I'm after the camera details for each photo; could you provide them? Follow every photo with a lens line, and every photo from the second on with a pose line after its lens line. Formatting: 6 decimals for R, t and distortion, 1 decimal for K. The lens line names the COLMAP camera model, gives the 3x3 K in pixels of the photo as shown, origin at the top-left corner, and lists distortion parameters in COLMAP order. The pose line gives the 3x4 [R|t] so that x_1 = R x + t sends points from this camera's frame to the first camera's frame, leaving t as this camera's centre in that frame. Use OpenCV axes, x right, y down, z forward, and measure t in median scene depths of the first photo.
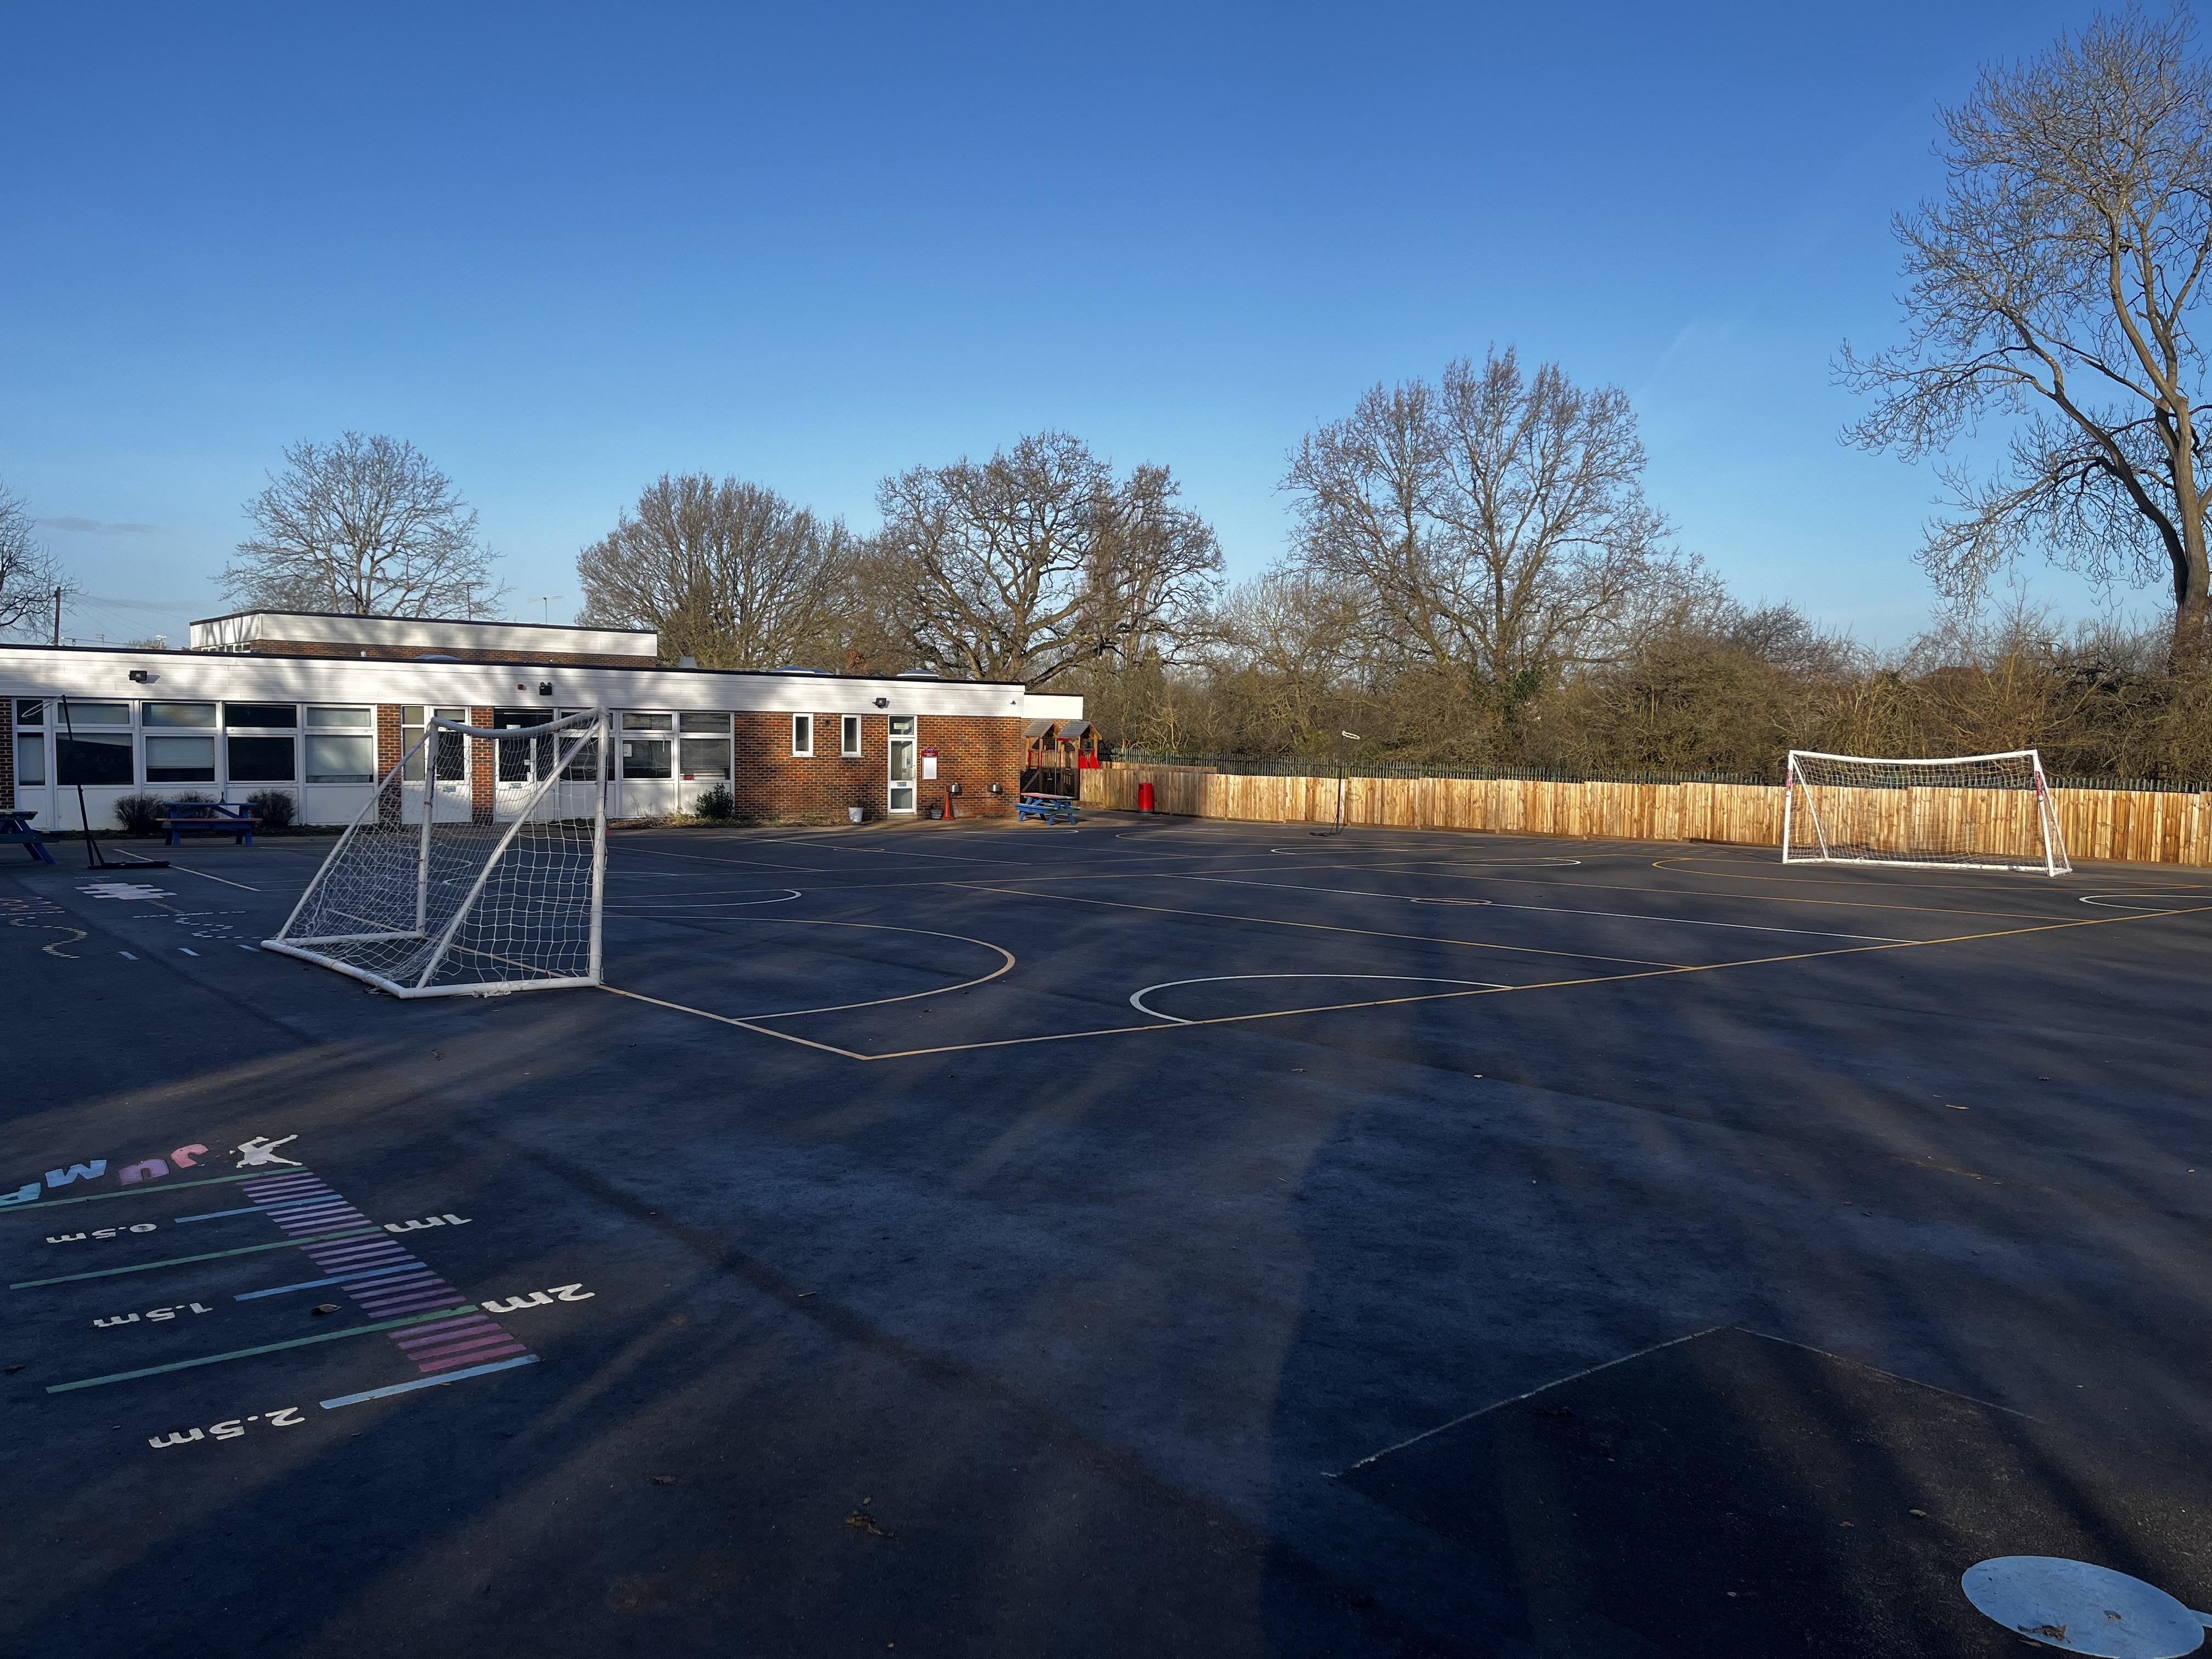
lens RADIAL K [[1645.4, 0, 1106.0], [0, 1645.4, 829.5], [0, 0, 1]] dist [0.096357, -0.087442]
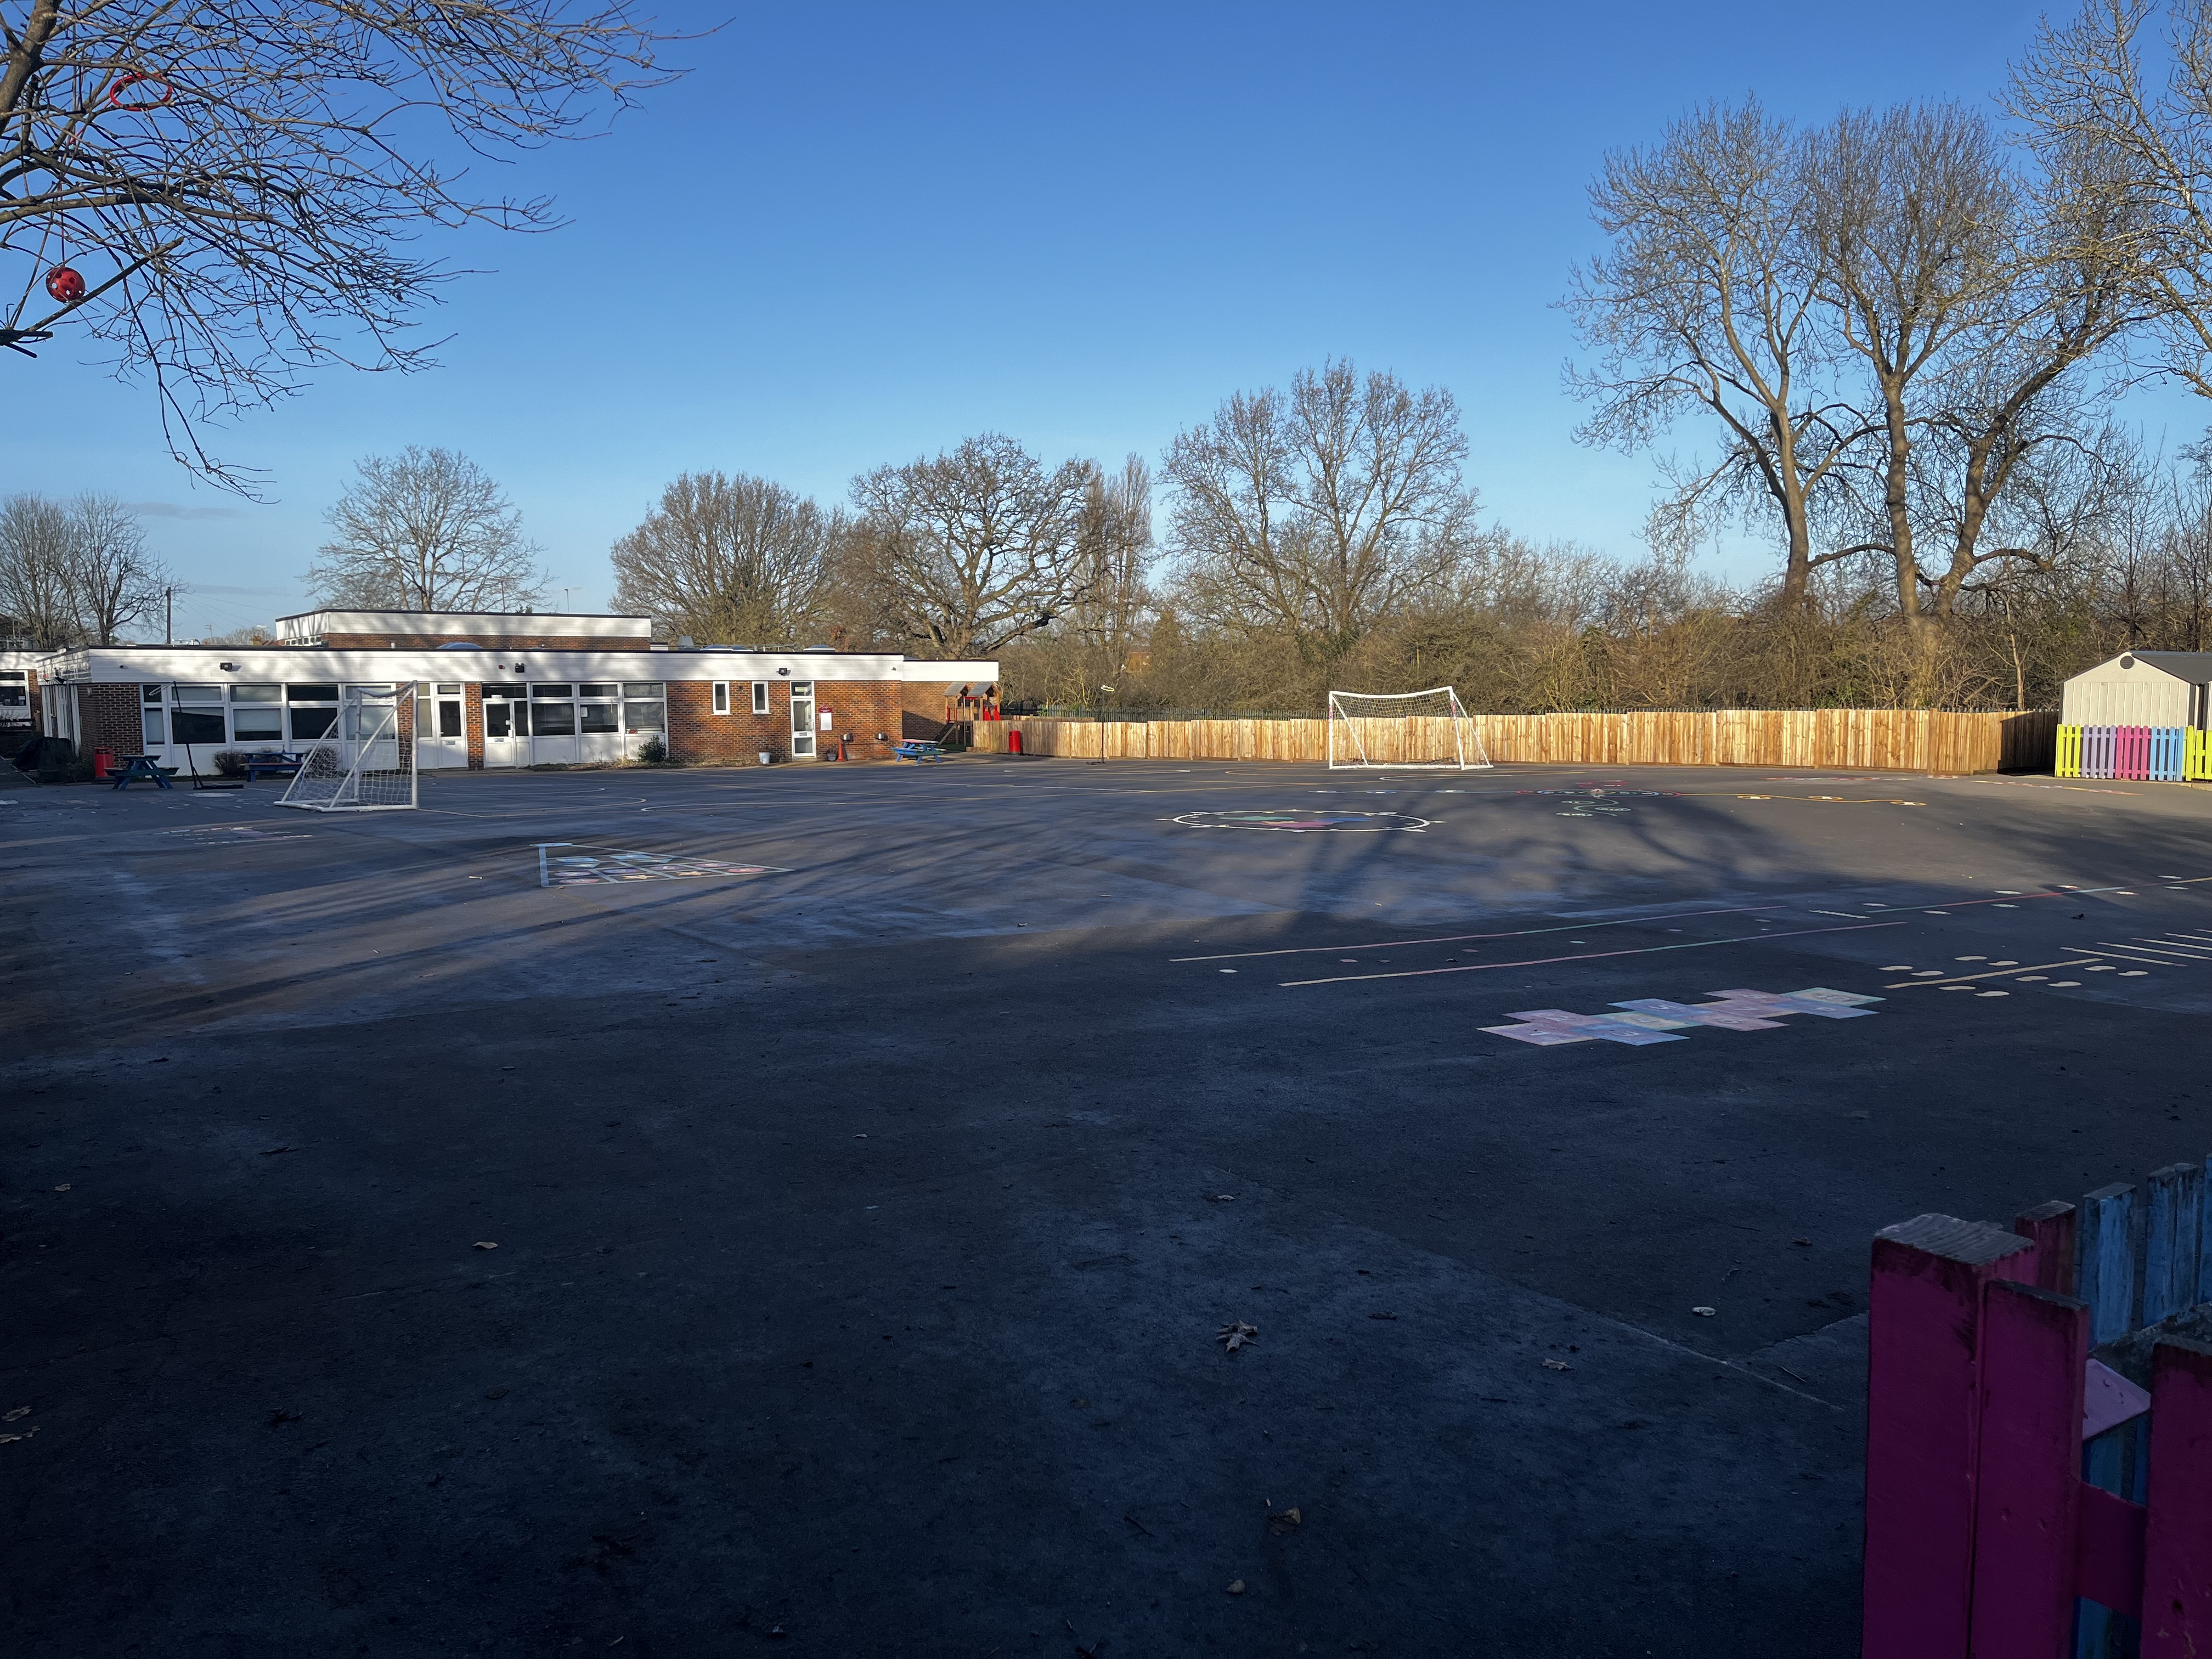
lens RADIAL K [[1668.5, 0, 1106.0], [0, 1668.5, 829.5], [0, 0, 1]] dist [0.064645, -0.001259]
pose [[0.998167, -0.020290, -0.057016, 0.187700], [0.021549, 0.999535, 0.021561, 0.024089], [0.056552, -0.022750, 0.998140, -0.300202]]
